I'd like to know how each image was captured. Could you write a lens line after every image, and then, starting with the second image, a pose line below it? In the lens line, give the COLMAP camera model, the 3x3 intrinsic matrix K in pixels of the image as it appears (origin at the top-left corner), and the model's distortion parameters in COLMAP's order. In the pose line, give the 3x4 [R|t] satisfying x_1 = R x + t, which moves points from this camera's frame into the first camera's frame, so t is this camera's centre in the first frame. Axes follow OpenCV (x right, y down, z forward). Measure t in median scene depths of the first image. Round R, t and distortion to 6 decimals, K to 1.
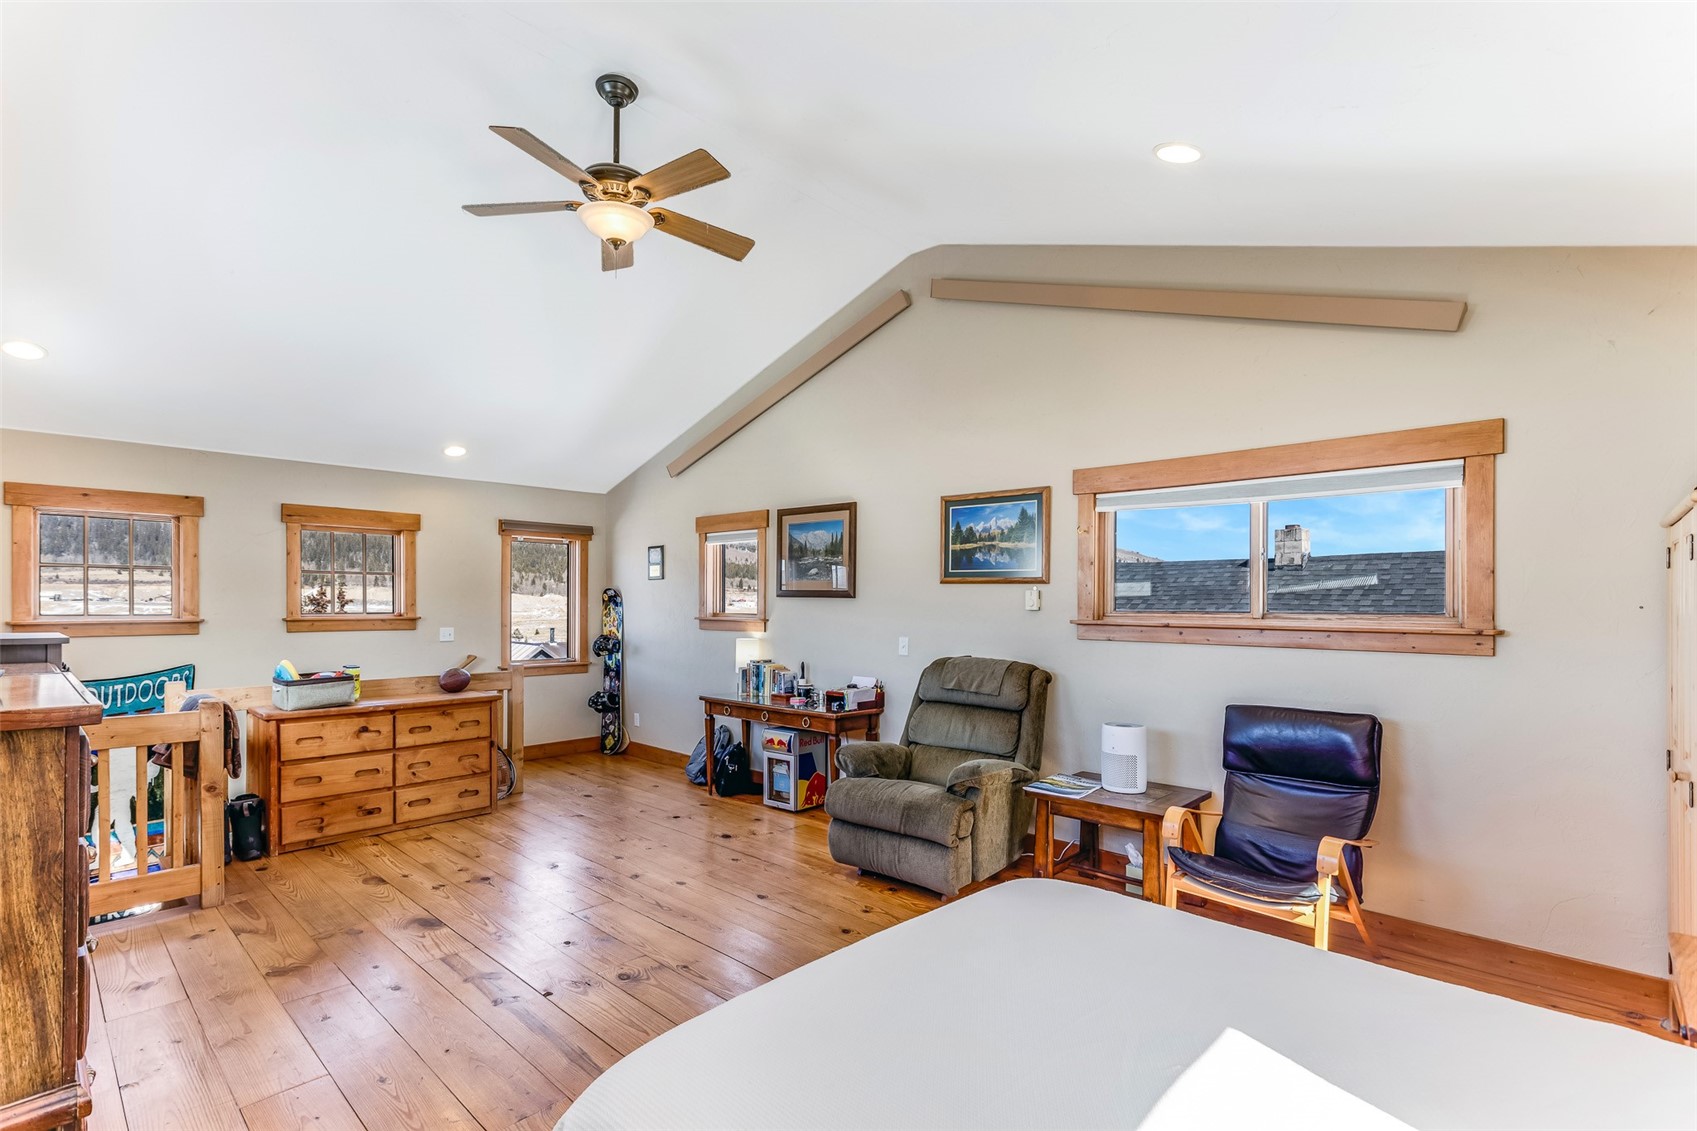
lens RADIAL K [[765.4, 0, 844.7], [0, 765.4, 603.6], [0, 0, 1]] dist [-0.000324, -0.000058]
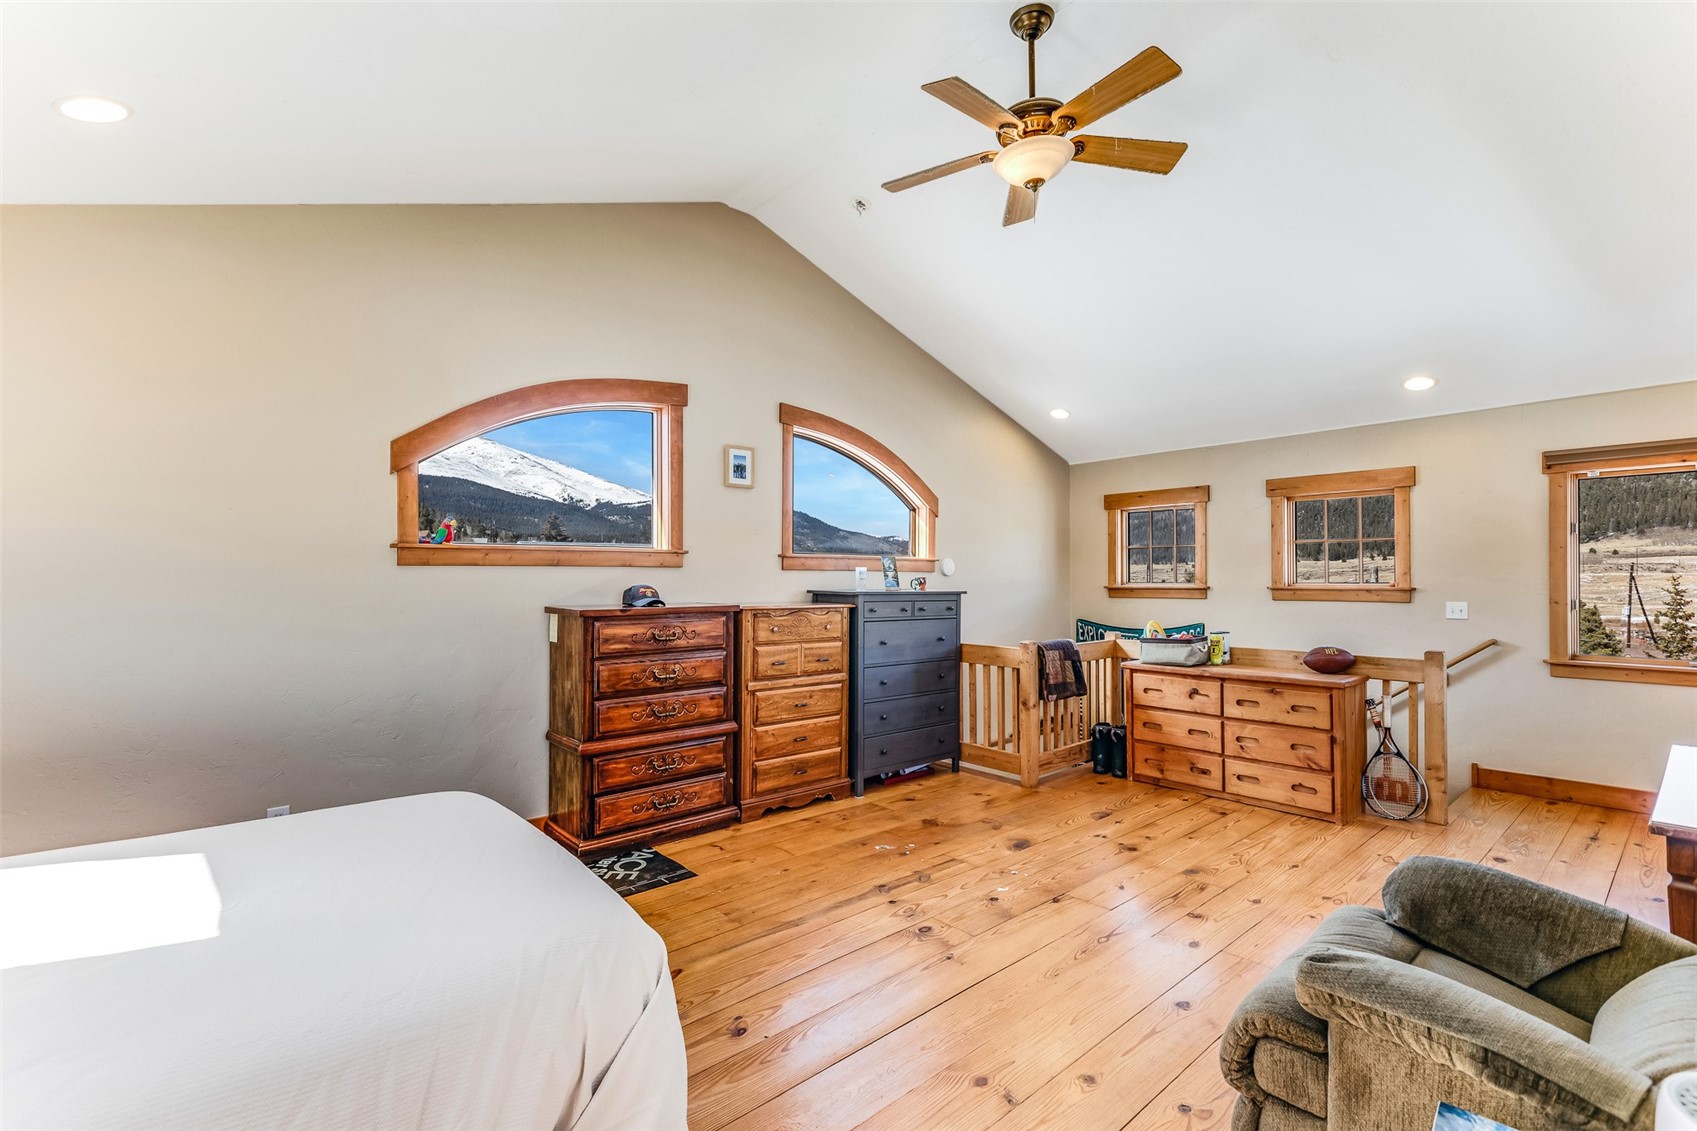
lens RADIAL K [[768.3, 0, 848.0], [0, 768.3, 580.3], [0, 0, 1]] dist [0.002478, 0.000050]
pose [[-0.101257, 0.002386, -0.994857, 0.467626], [0.004208, 0.999989, 0.001970, 0.006373], [0.994851, -0.003987, -0.101266, 0.615469]]
